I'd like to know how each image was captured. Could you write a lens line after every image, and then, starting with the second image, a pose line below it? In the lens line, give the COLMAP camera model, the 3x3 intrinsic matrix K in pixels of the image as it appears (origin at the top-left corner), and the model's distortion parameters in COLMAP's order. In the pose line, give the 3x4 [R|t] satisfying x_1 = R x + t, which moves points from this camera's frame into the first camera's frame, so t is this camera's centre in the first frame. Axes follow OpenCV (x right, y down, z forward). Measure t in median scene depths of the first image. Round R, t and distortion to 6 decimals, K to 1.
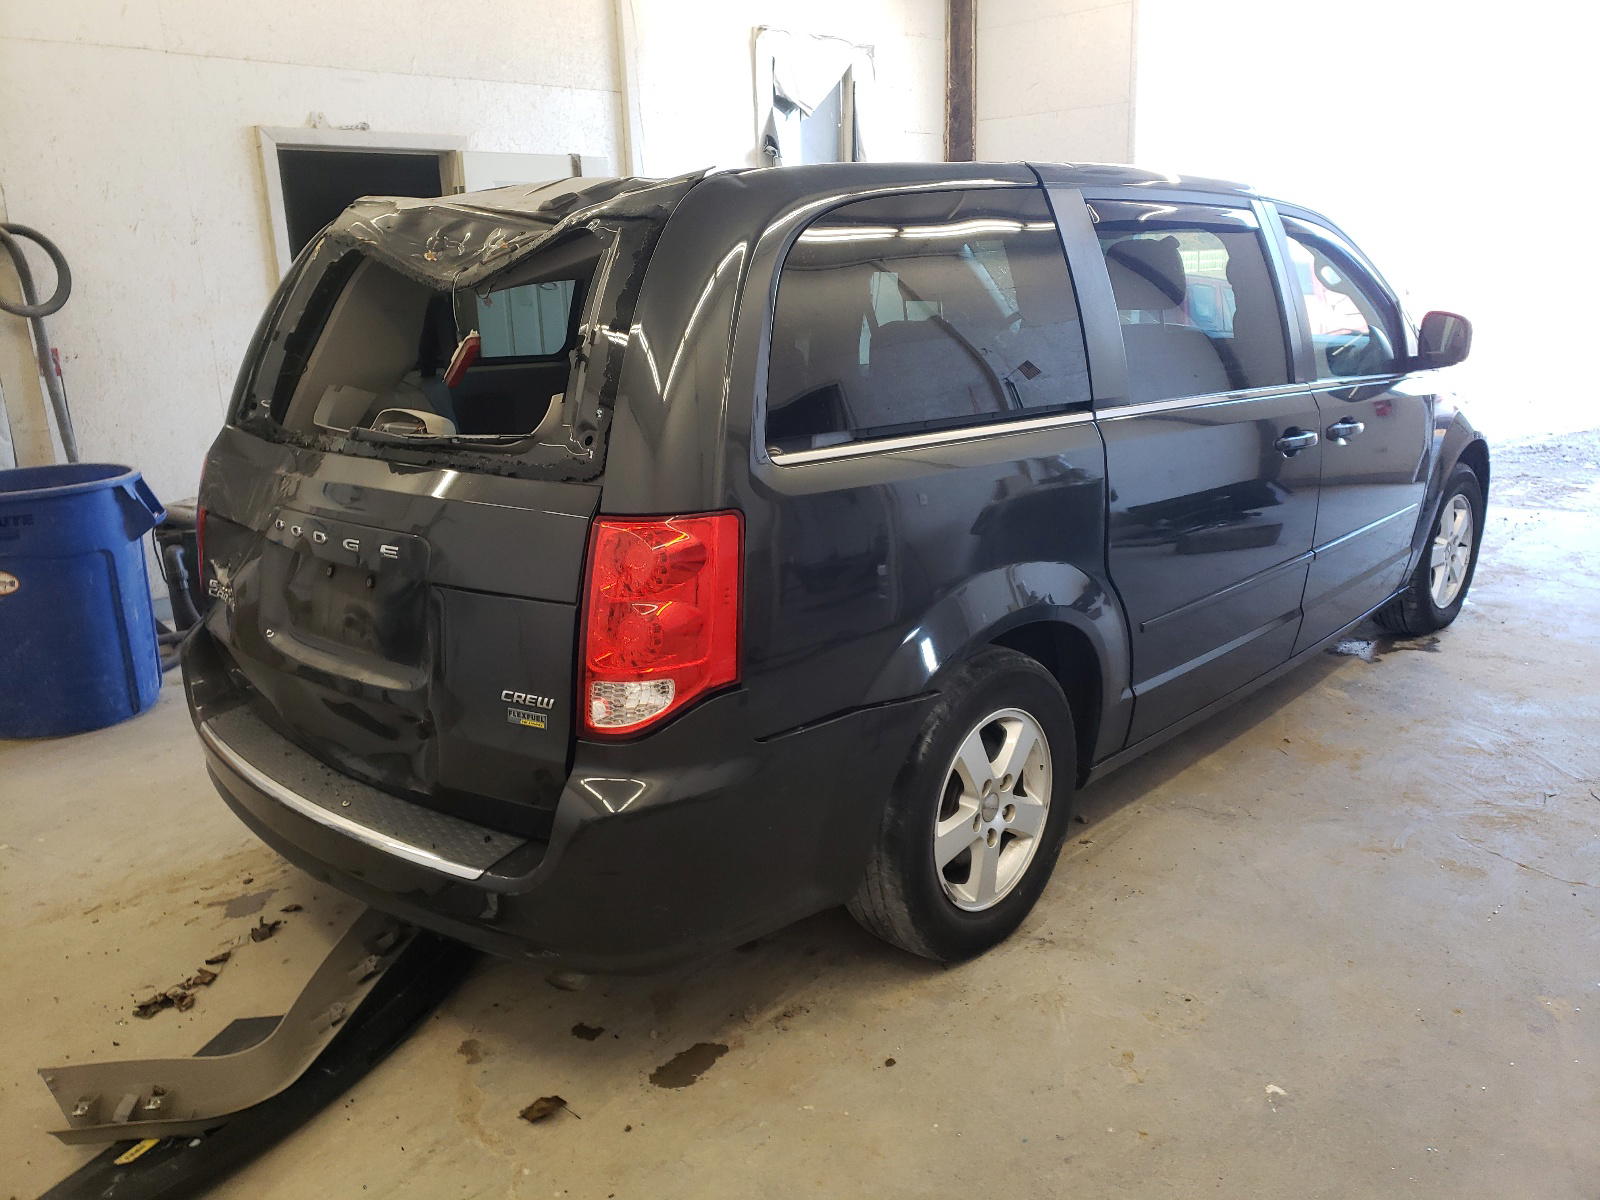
lens RADIAL K [[1208.3, 0, 793.7], [0, 1208.3, 601.9], [0, 0, 1]] dist [0.031362, 0.003599]
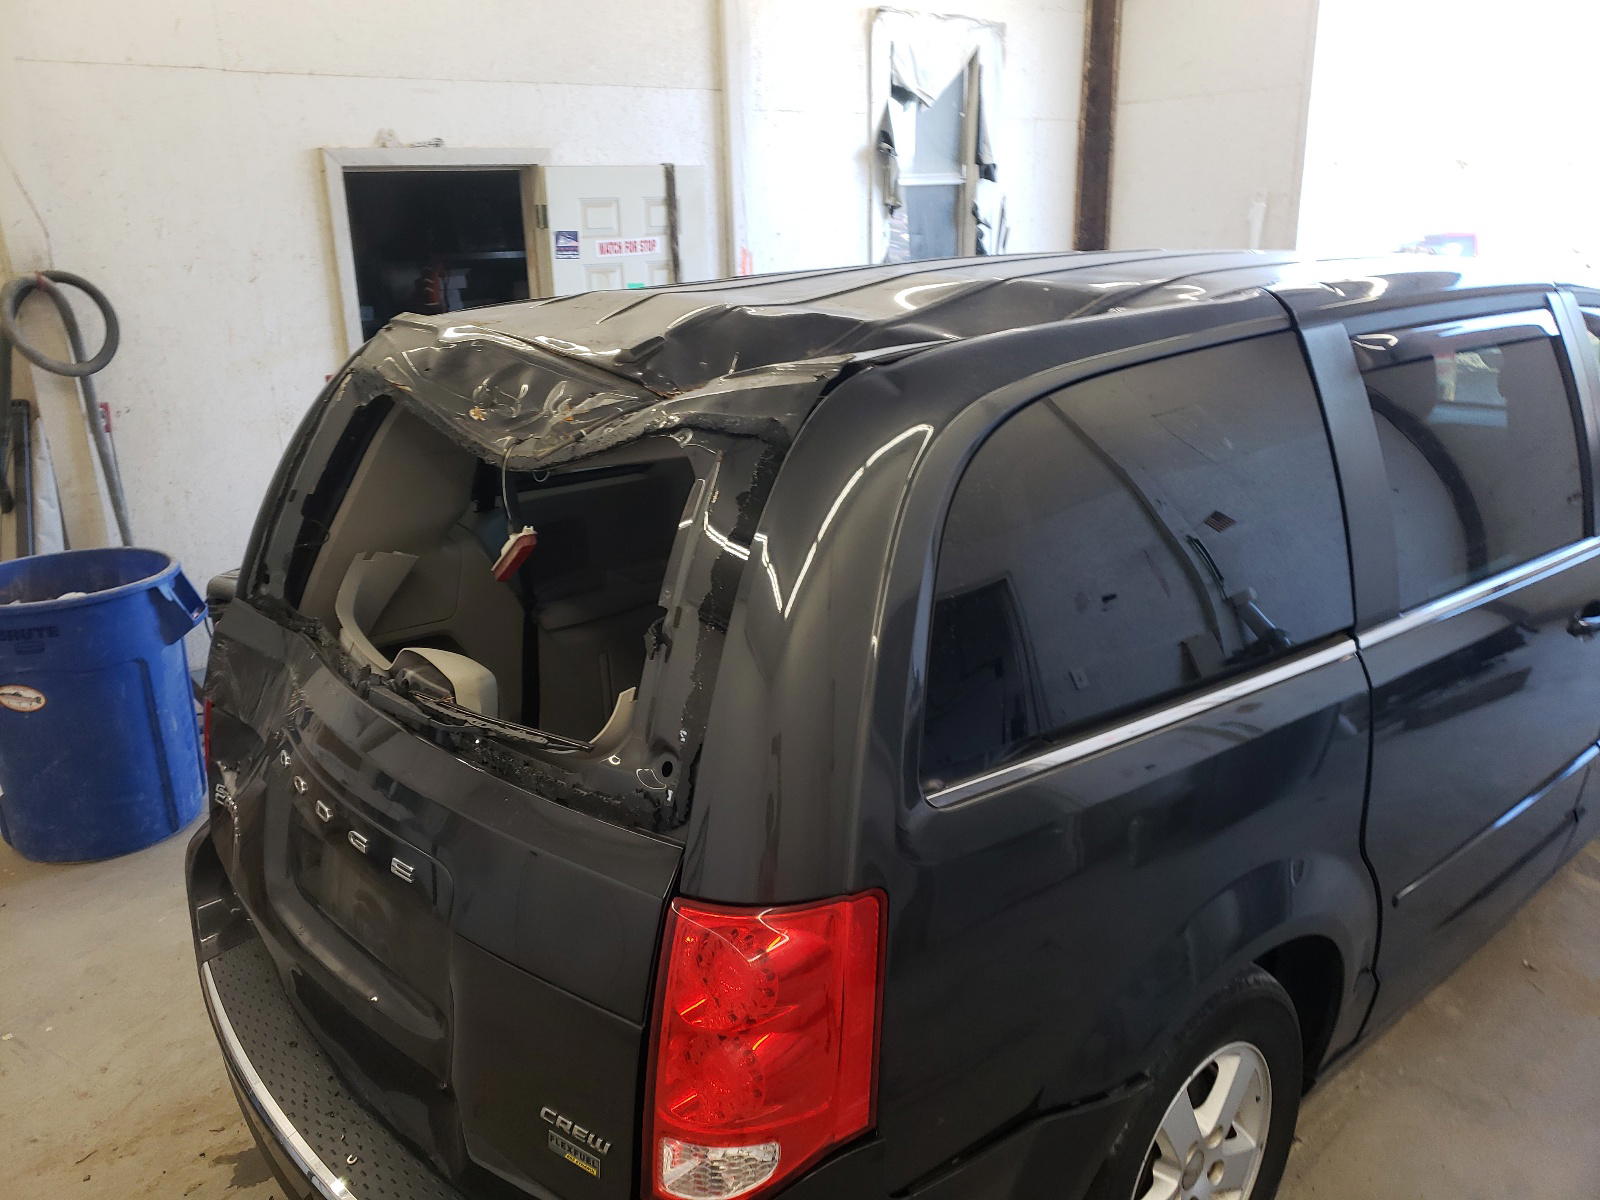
lens RADIAL K [[1211.3, 0, 767.0], [0, 1211.3, 618.9], [0, 0, 1]] dist [0.036349, -0.005730]
pose [[0.995365, 0.028393, -0.091883, -0.030680], [-0.023769, 0.998414, 0.051032, -0.160196], [0.093186, -0.048612, 0.994461, 0.191572]]
